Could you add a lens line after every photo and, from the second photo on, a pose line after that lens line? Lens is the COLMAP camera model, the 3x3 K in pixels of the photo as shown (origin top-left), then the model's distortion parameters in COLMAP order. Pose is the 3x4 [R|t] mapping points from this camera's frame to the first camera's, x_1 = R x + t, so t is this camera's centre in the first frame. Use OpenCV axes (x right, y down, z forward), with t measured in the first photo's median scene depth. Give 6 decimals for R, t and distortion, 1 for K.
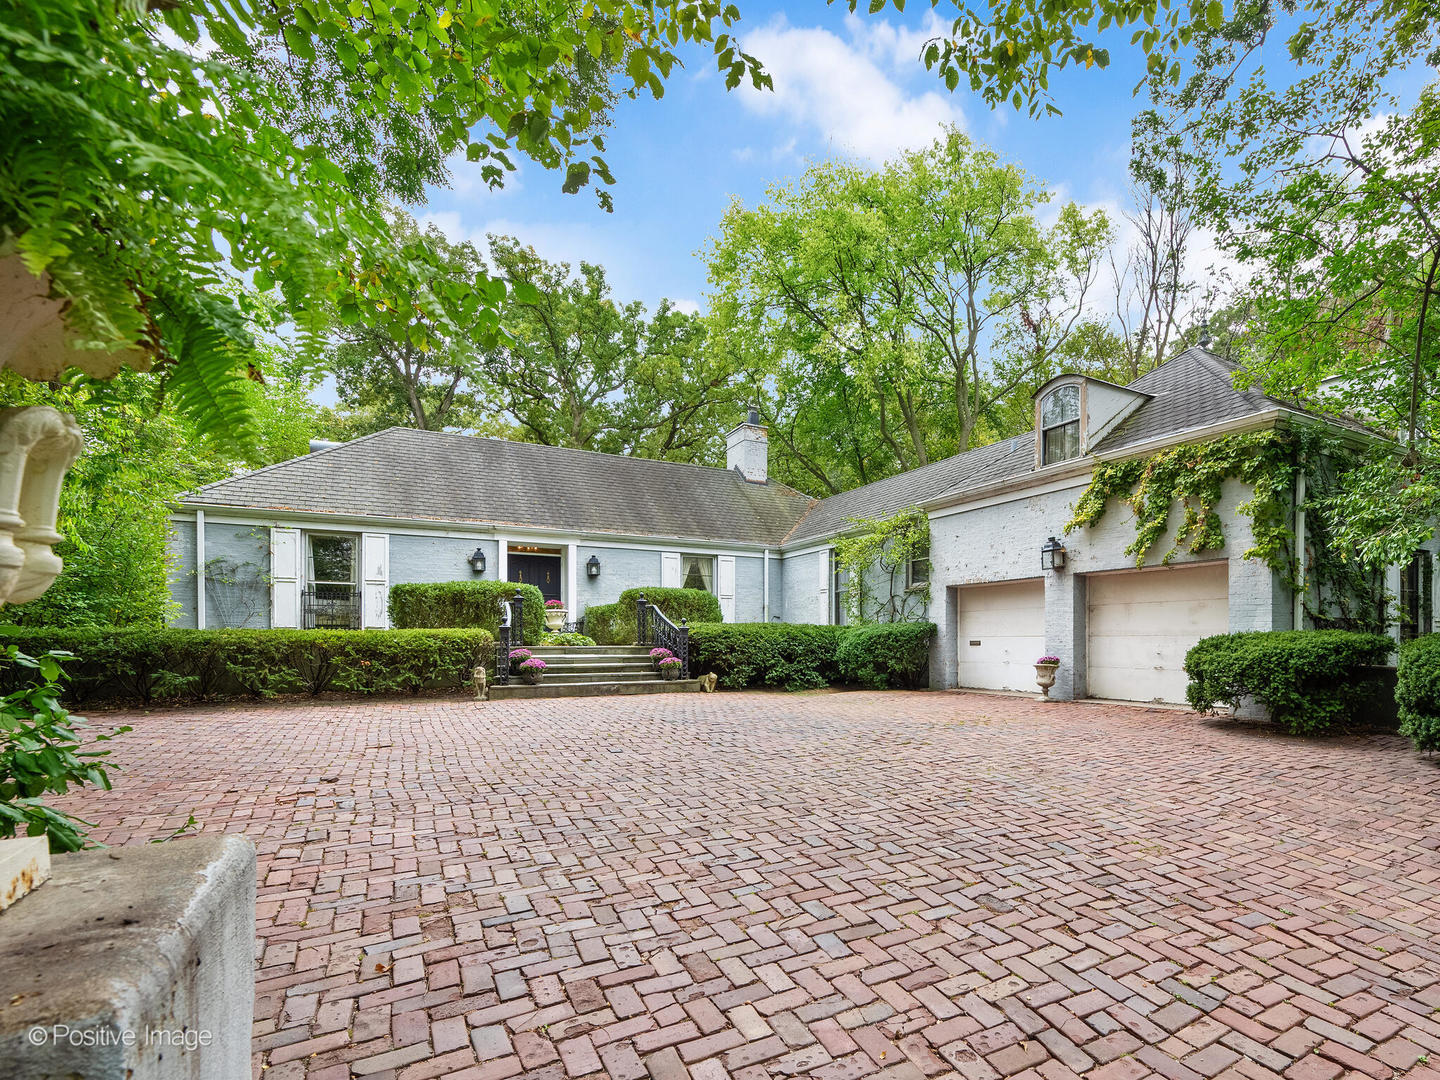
lens RADIAL K [[938.3, 0, 896.3], [0, 938.3, 597.3], [0, 0, 1]] dist [0.008773, 0.002000]
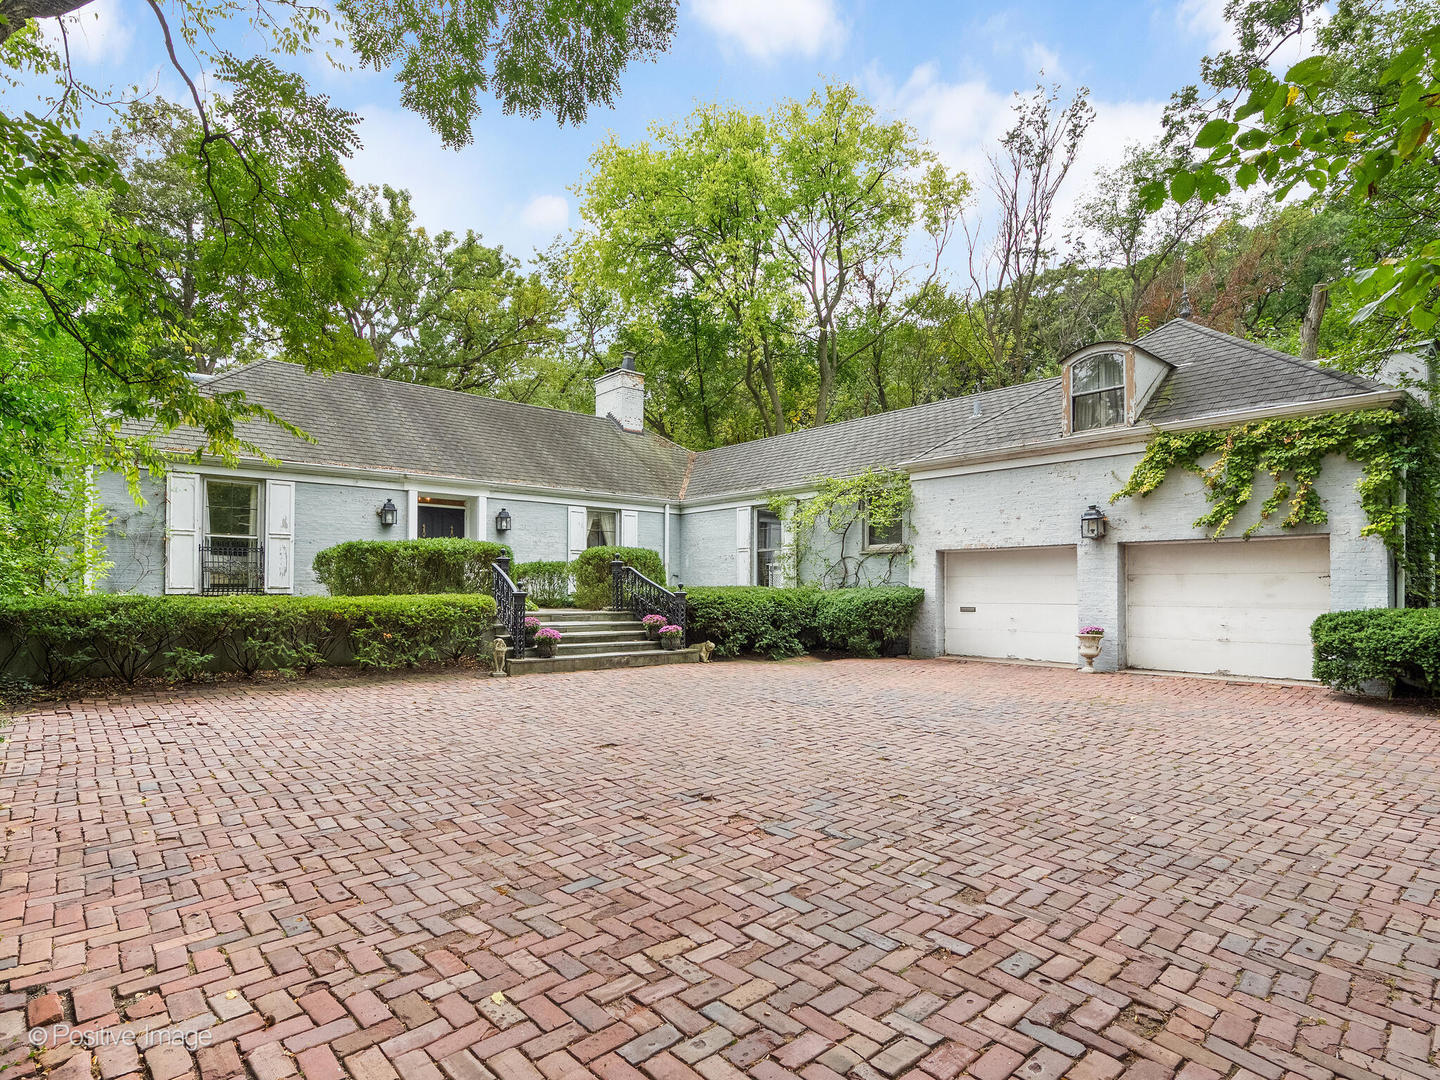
lens RADIAL K [[938.3, 0, 722.5], [0, 938.3, 538.5], [0, 0, 1]] dist [0.008773, 0.002000]
pose [[0.987872, 0.014162, 0.154623, -0.324496], [-0.013432, 0.999893, -0.005761, -0.016280], [-0.154688, 0.003614, 0.987957, 0.075722]]
